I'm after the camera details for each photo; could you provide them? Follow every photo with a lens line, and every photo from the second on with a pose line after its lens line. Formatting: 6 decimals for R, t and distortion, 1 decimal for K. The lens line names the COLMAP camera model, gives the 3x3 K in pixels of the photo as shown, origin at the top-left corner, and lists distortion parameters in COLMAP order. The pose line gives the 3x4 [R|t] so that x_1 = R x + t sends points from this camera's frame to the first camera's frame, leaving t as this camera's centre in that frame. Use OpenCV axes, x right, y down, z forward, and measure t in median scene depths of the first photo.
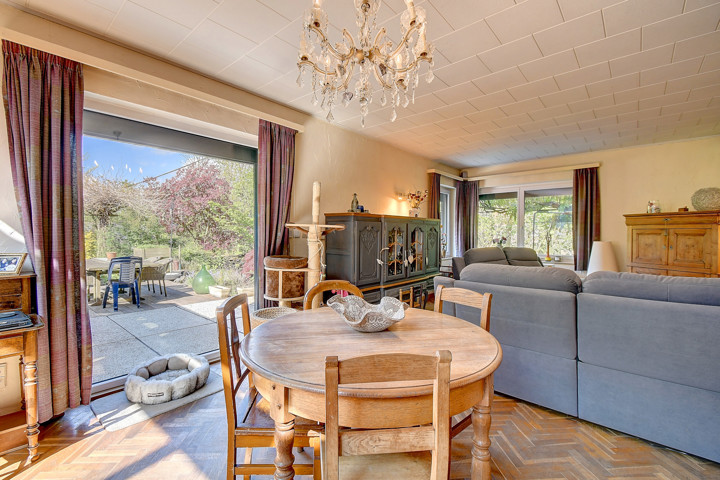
lens RADIAL K [[320.1, 0, 364.6], [0, 320.1, 242.0], [0, 0, 1]] dist [0.002979, -0.005392]
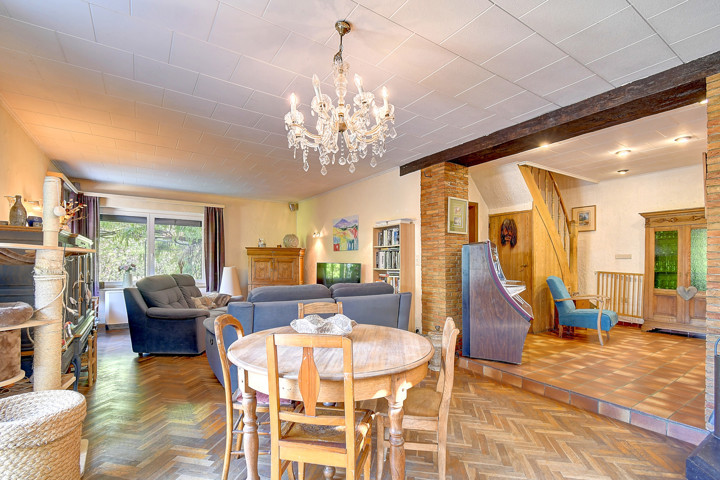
lens RADIAL K [[320.1, 0, 352.7], [0, 320.1, 259.7], [0, 0, 1]] dist [0.002979, -0.005392]
pose [[0.281315, 0.005272, 0.959601, -0.350108], [0.020148, 0.999732, -0.011399, -0.006773], [-0.959404, 0.022541, 0.281133, 0.170411]]
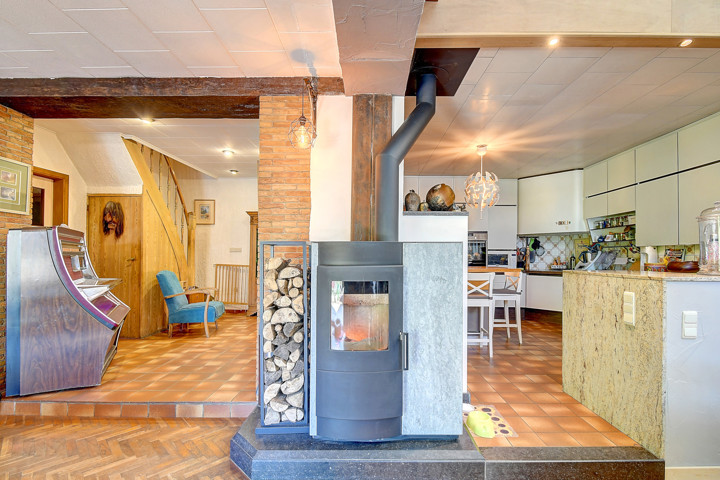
lens RADIAL K [[345.6, 0, 360.2], [0, 345.6, 251.3], [0, 0, 1]] dist [-0.000401, -0.001646]
pose [[-0.647603, 0.006339, 0.761952, -0.322278], [0.014653, 0.999884, 0.004135, -0.005061], [-0.761837, 0.013843, -0.647621, 0.071103]]
